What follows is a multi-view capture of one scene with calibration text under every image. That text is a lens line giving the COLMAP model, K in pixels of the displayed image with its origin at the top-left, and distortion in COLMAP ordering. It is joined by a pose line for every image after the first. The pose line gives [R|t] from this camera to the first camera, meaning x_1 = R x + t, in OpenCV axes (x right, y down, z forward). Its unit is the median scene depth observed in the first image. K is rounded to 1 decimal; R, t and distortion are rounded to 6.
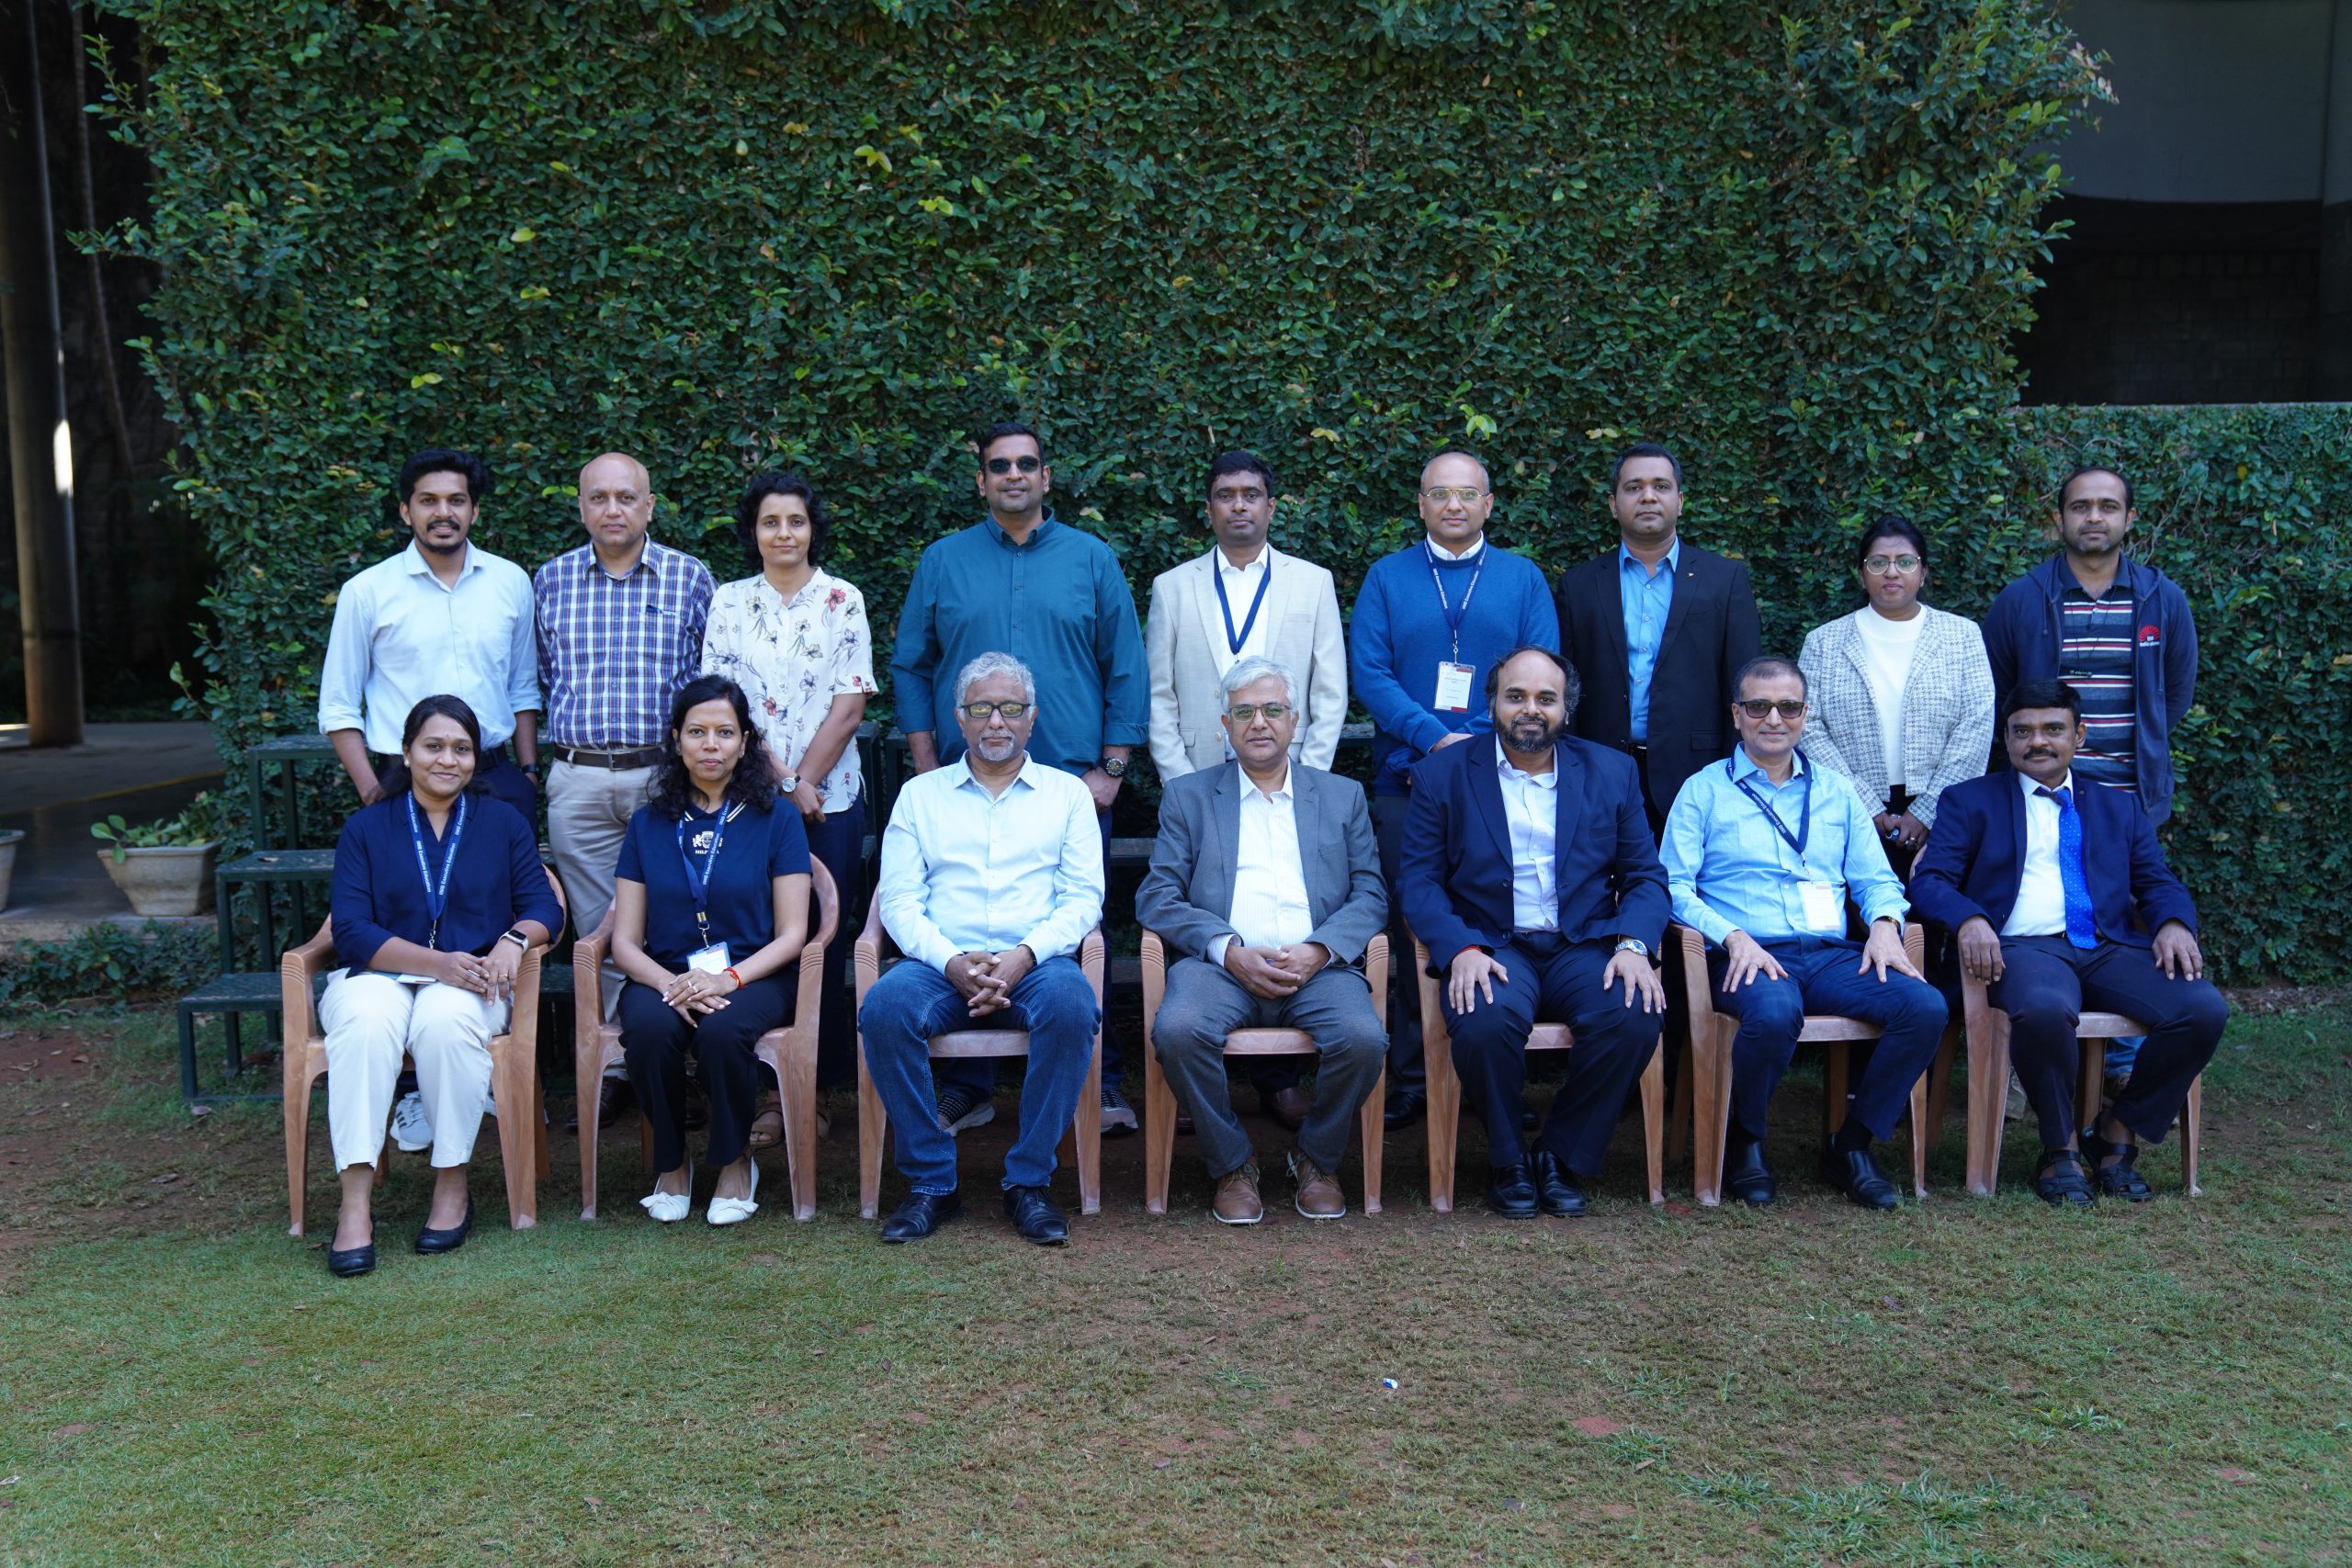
lens RADIAL K [[3451.7, 0, 1190.7], [0, 3451.7, 852.2], [0, 0, 1]] dist [-0.015934, 0.707353]
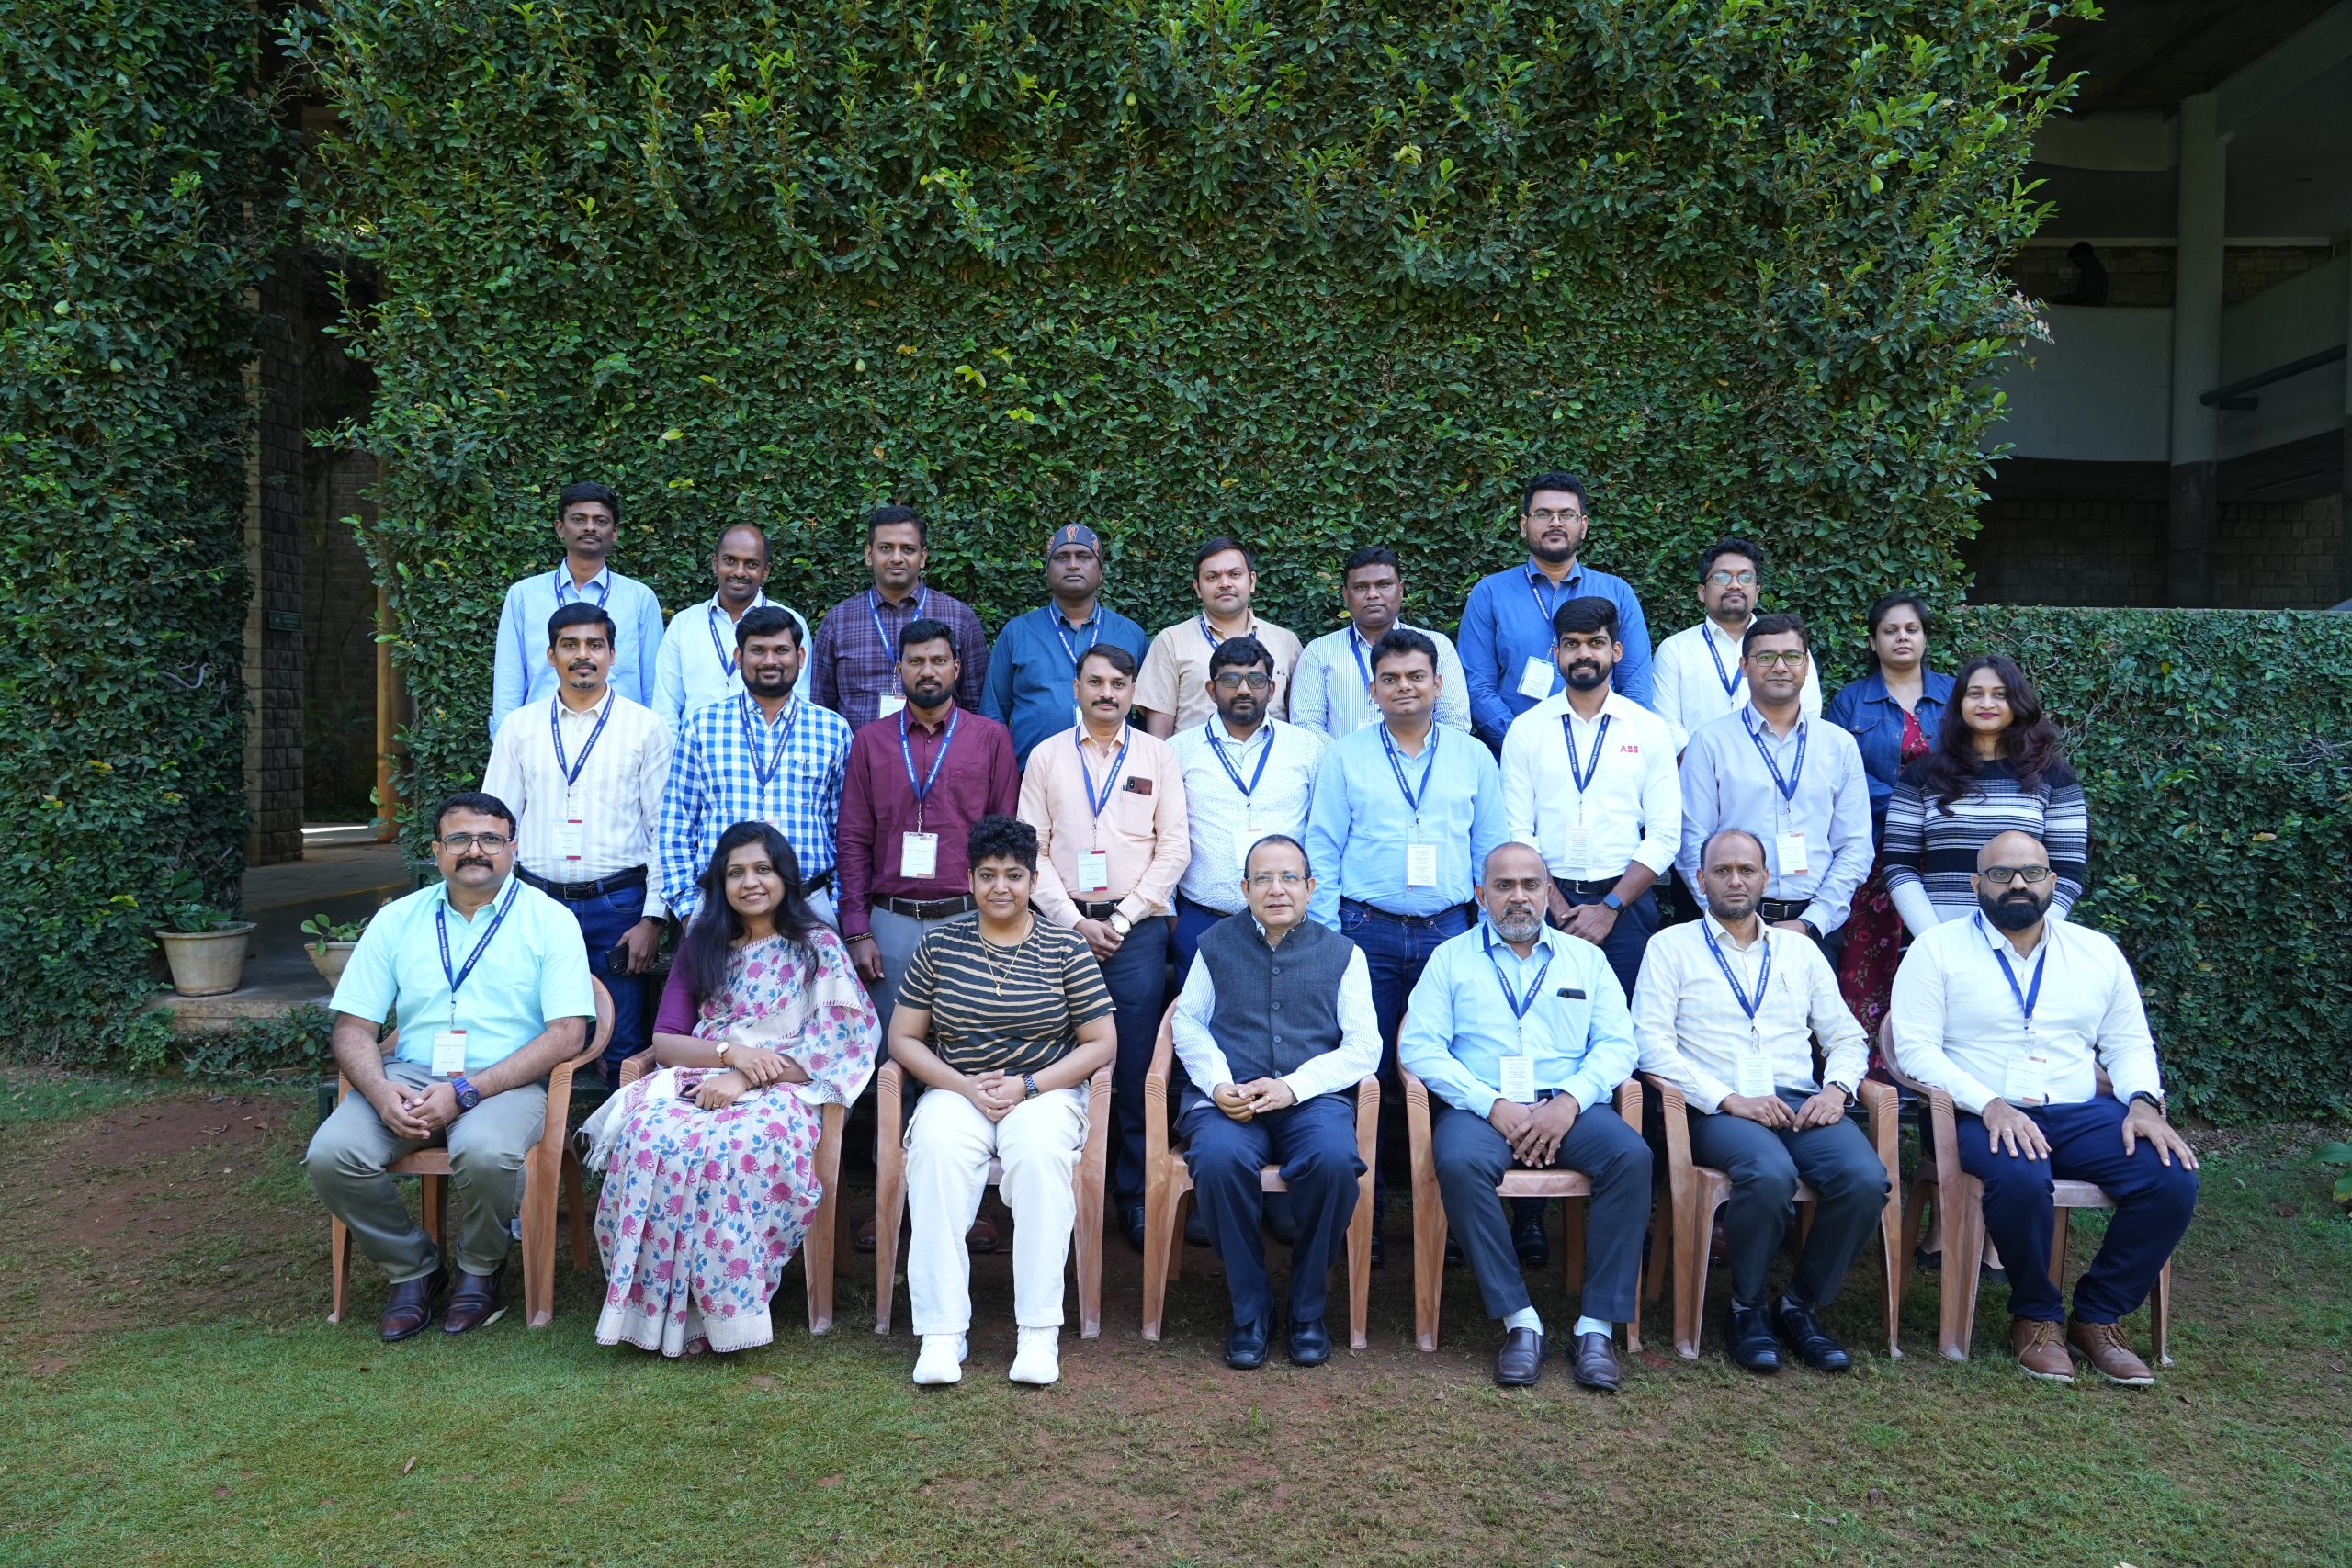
lens RADIAL K [[2121.8, 0, 1166.0], [0, 2121.8, 746.0], [0, 0, 1]] dist [0.014897, -0.010884]
pose [[0.996484, 0.025095, -0.079930, 0.035570], [-0.031102, 0.996712, -0.074818, -0.022583], [0.077790, 0.077041, 0.993989, 0.293313]]
